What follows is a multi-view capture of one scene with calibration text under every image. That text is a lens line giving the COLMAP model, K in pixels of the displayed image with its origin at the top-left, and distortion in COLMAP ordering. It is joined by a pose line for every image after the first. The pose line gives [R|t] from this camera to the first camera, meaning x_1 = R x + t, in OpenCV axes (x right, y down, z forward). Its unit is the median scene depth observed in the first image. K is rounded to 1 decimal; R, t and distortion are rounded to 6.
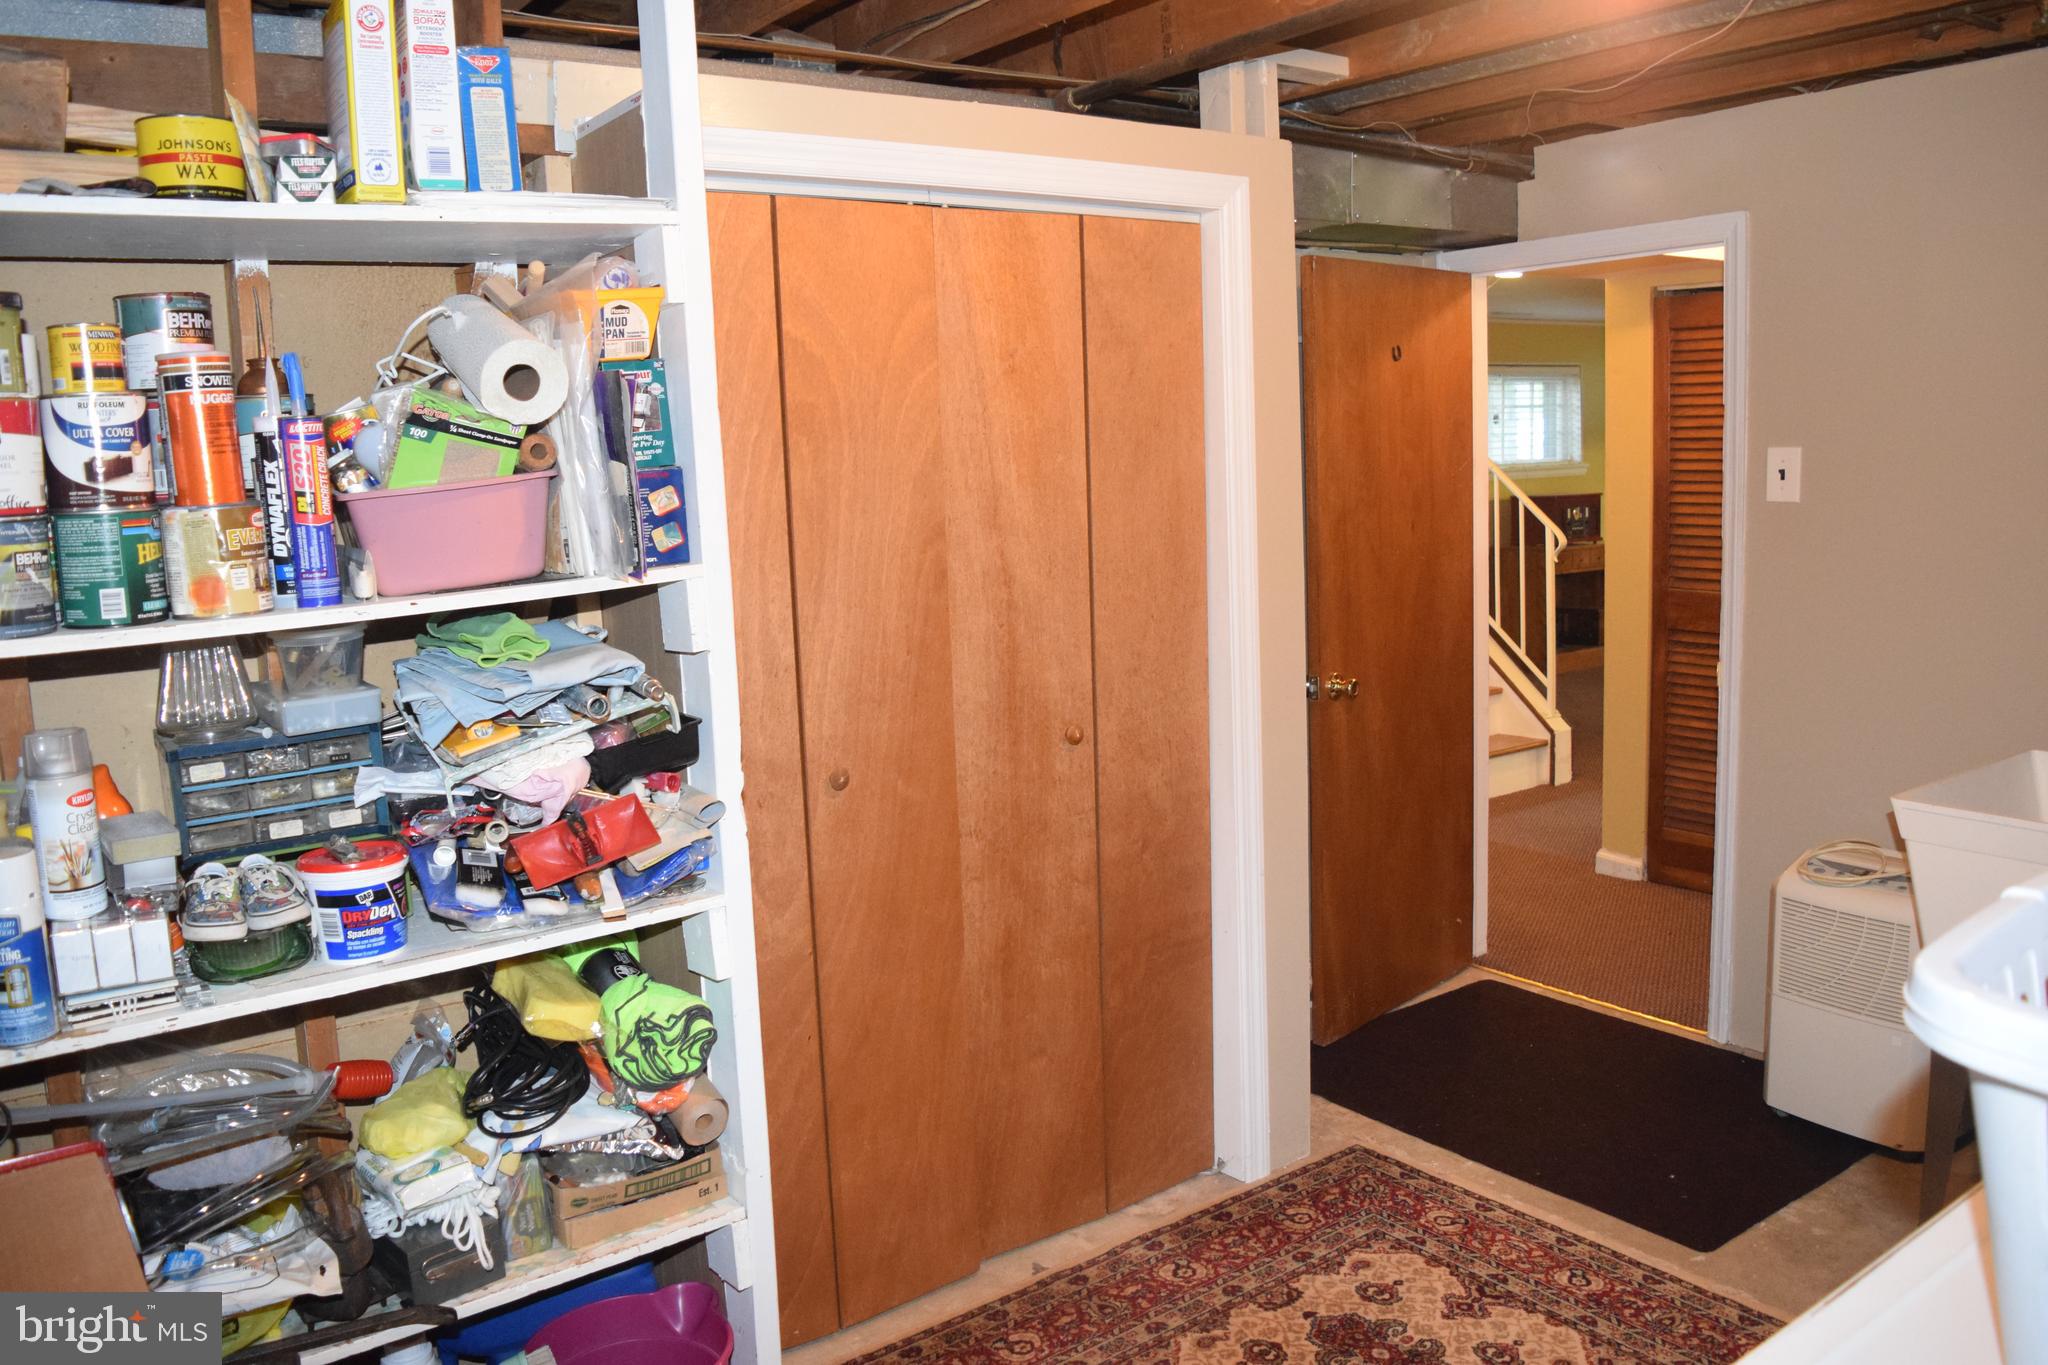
lens RADIAL K [[1575.3, 0, 1023.0], [0, 1575.3, 680.1], [0, 0, 1]] dist [-0.090377, 0.003005]
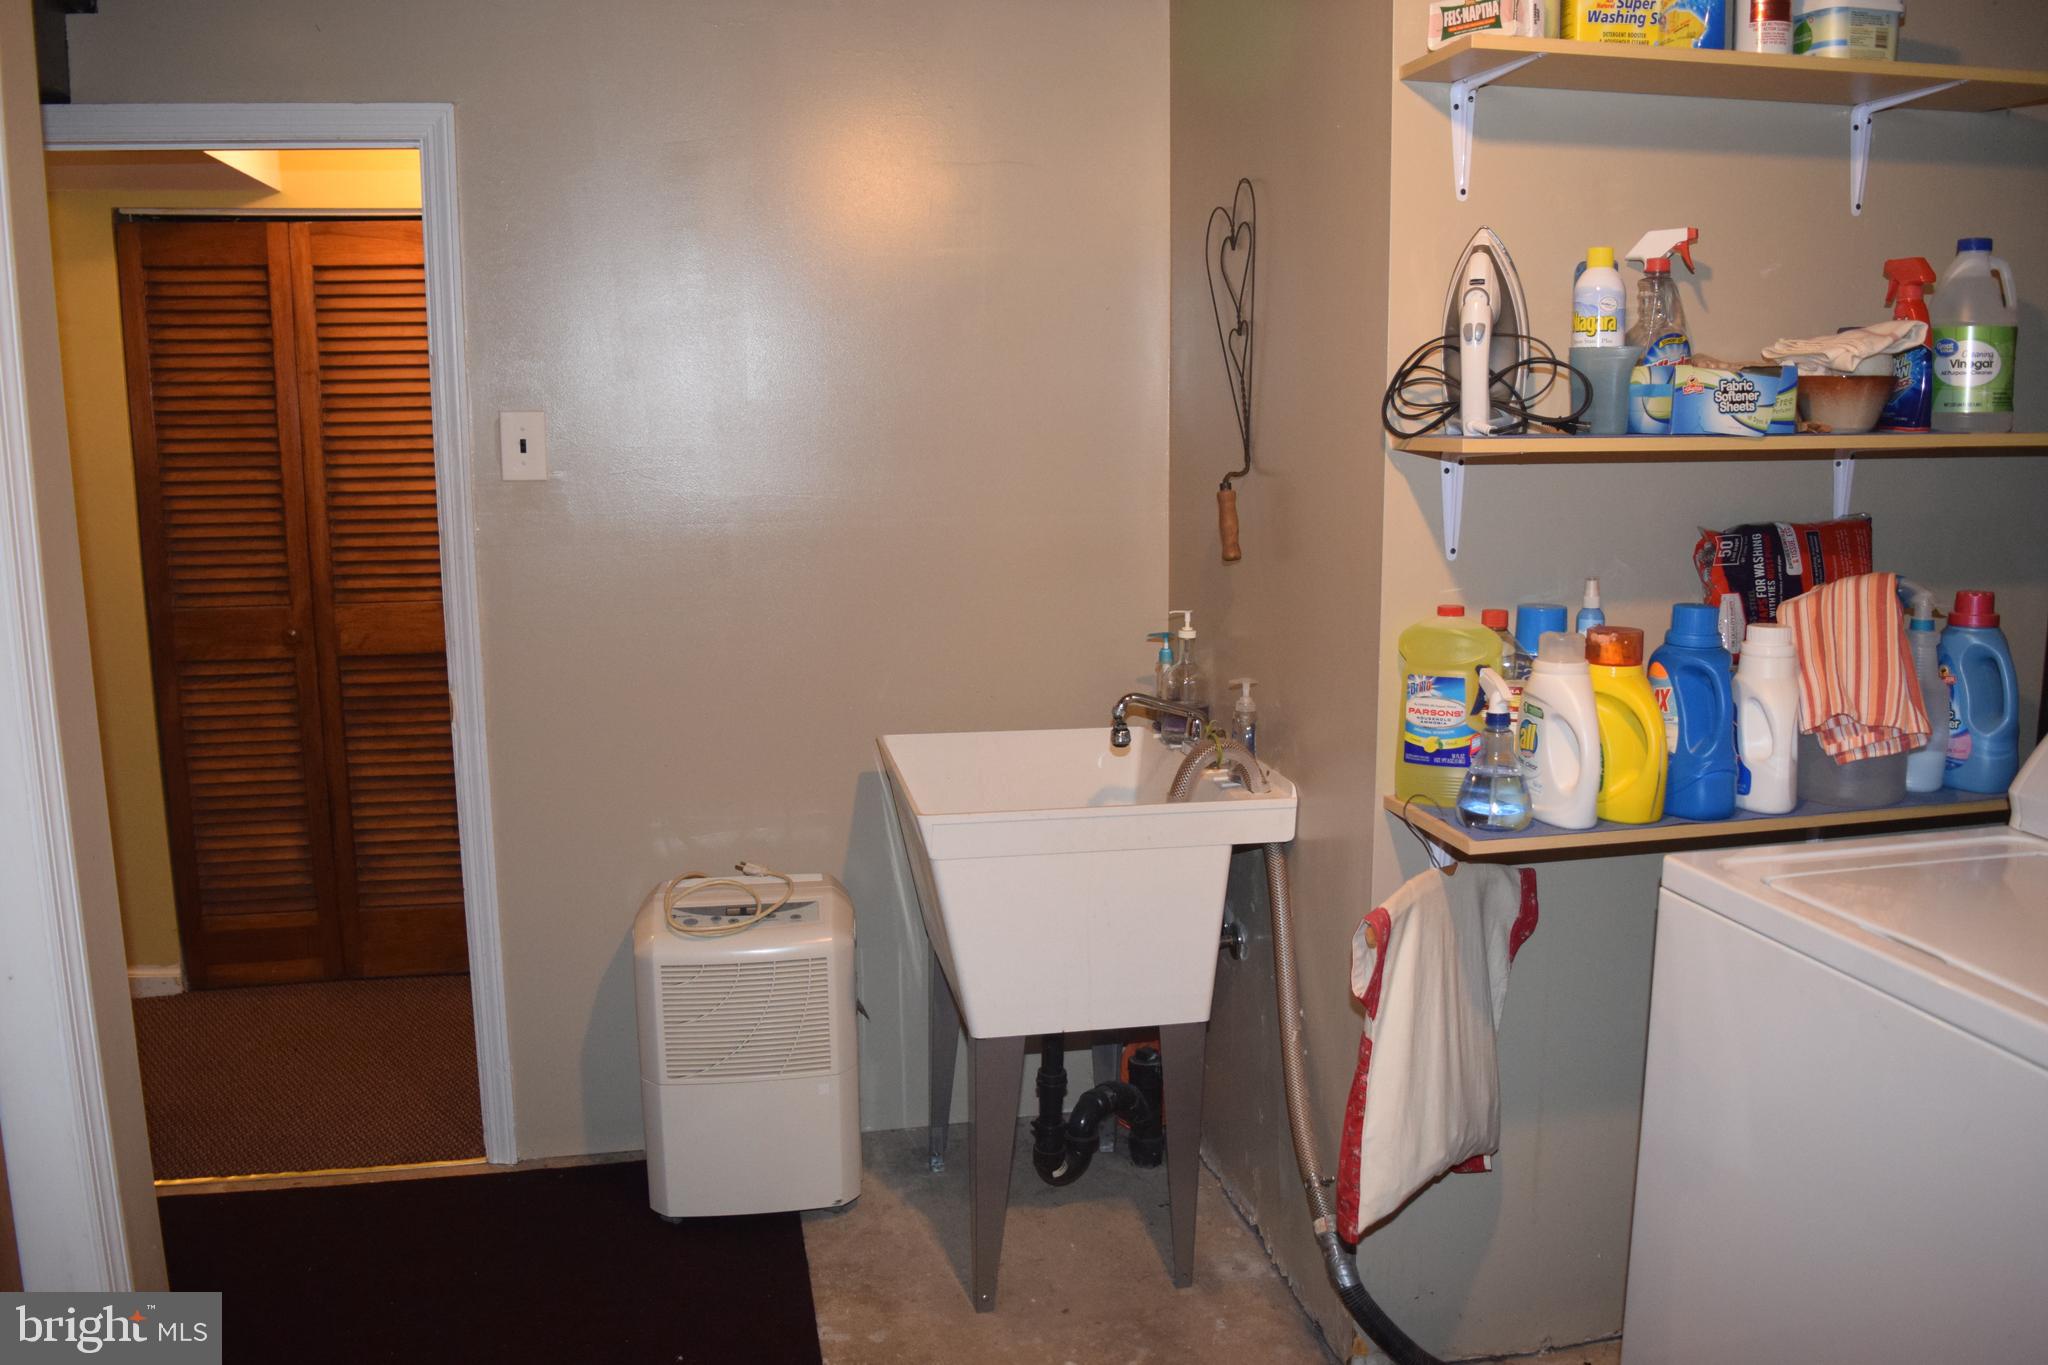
lens RADIAL K [[1575.3, 0, 1024.1], [0, 1575.3, 683.7], [0, 0, 1]] dist [-0.090377, 0.003005]
pose [[0.399946, -0.122799, 0.908275, -0.108701], [0.122641, 0.989242, 0.079743, -0.032897], [-0.908296, 0.079499, 0.410704, 0.326940]]
